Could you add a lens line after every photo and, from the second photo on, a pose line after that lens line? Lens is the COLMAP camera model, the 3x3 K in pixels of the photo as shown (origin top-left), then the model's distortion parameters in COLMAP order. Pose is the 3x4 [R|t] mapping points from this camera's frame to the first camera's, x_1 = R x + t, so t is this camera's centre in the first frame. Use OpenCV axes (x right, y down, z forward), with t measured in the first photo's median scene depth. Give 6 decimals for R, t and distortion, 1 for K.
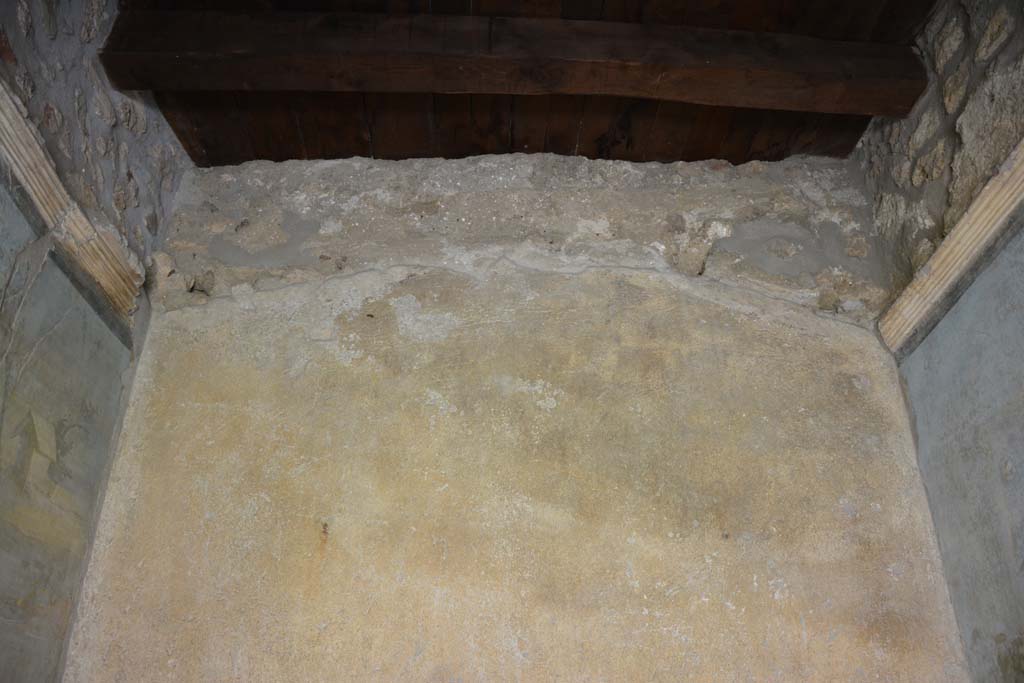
lens RADIAL K [[789.7, 0, 504.8], [0, 789.7, 343.3], [0, 0, 1]] dist [-0.160032, 0.113898]
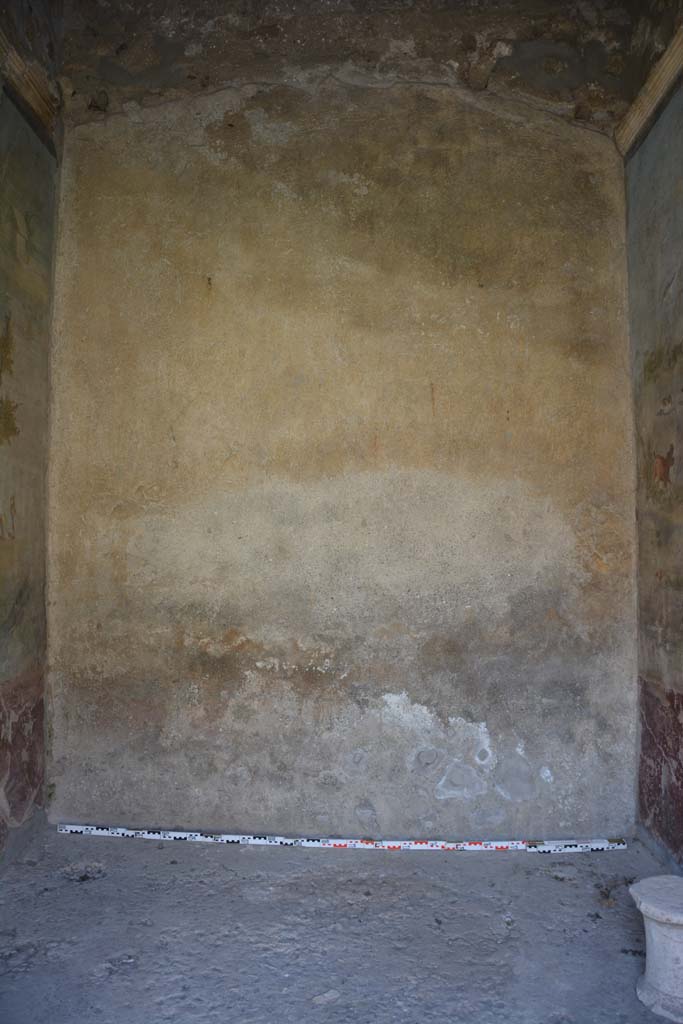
lens RADIAL K [[789.7, 0, 341.5], [0, 789.7, 512.0], [0, 0, 1]] dist [-0.160032, 0.113898]
pose [[0.999836, 0.000727, -0.018120, 0.041440], [0.007390, 0.896126, 0.443737, -0.019079], [0.016561, -0.443798, 0.895974, -0.450958]]
